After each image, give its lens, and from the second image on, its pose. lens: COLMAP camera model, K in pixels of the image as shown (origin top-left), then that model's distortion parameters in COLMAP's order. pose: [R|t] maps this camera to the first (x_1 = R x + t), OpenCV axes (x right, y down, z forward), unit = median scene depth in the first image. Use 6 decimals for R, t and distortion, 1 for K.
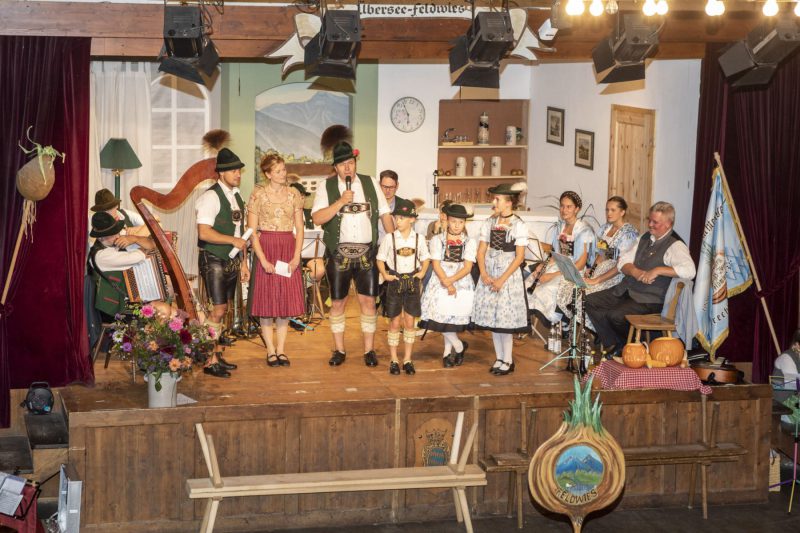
lens RADIAL K [[1589.8, 0, 400.0], [0, 1589.8, 266.5], [0, 0, 1]] dist [0.046216, 0.151592]
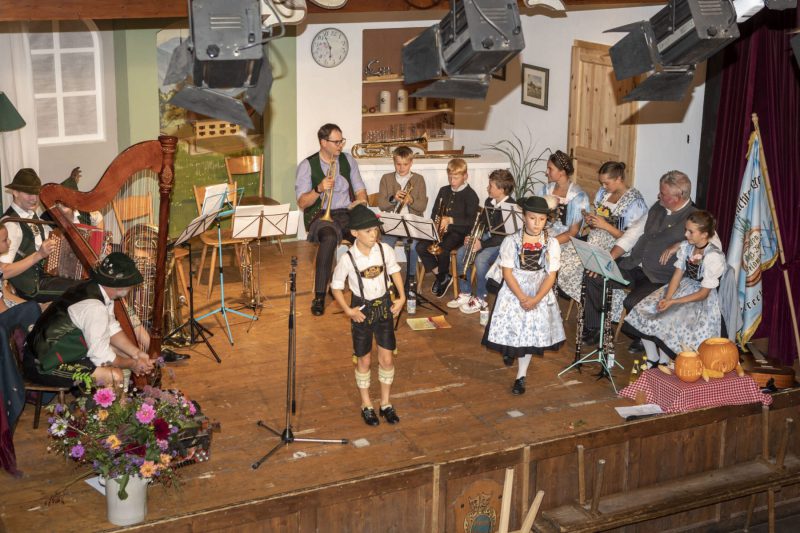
lens RADIAL K [[1200.9, 0, 448.8], [0, 1200.9, 230.3], [0, 0, 1]] dist [-0.017325, -0.062108]
pose [[0.972031, -0.056759, 0.227892, -0.113324], [0.029406, 0.992134, 0.121674, -0.094029], [-0.233006, -0.111569, 0.966054, 0.413775]]
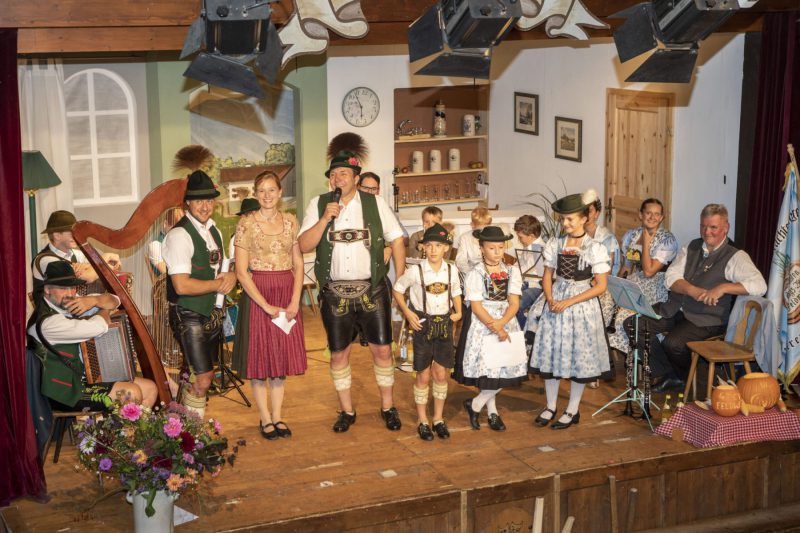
lens RADIAL K [[1258.0, 0, 400.0], [0, 1258.0, 266.5], [0, 0, 1]] dist [0.028152, 0.094618]
pose [[0.986706, -0.059186, 0.151358, -0.108388], [0.051894, 0.997314, 0.051686, -0.053338], [-0.154011, -0.043144, 0.987127, 0.380769]]
